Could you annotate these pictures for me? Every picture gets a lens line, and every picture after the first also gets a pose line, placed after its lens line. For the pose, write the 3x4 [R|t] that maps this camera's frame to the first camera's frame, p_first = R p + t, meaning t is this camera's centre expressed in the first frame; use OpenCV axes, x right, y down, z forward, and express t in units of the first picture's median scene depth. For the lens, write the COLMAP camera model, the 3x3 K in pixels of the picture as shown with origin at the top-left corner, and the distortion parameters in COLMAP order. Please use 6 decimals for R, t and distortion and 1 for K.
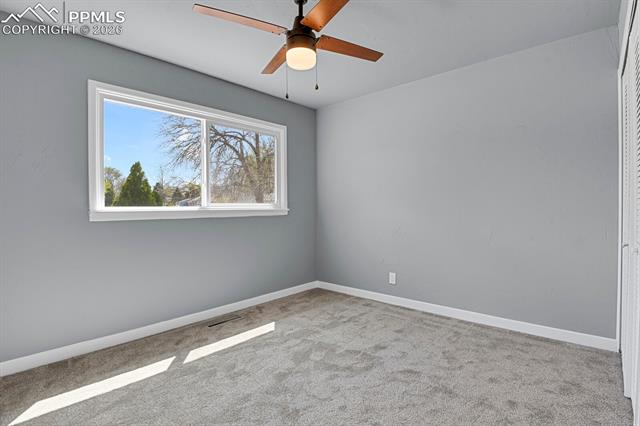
lens RADIAL K [[313.0, 0, 323.2], [0, 313.0, 212.6], [0, 0, 1]] dist [-0.019793, -0.008388]
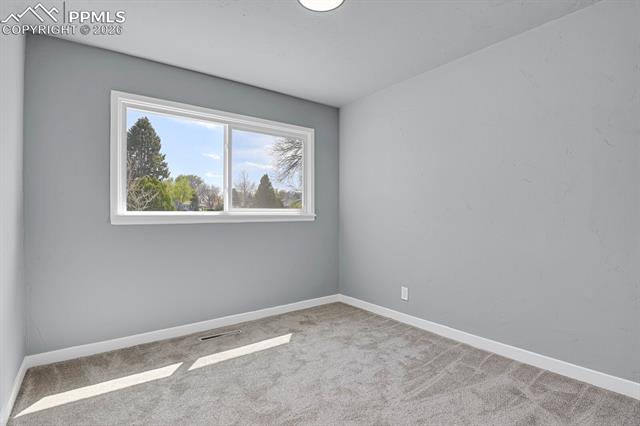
lens RADIAL K [[298.1, 0, 319.5], [0, 298.1, 216.1], [0, 0, 1]] dist [-0.020175, -0.000176]
pose [[0.974444, 0.013192, -0.224244, 0.135276], [-0.015185, 0.999859, -0.007163, -0.003879], [0.224118, 0.010385, 0.974507, 0.148130]]
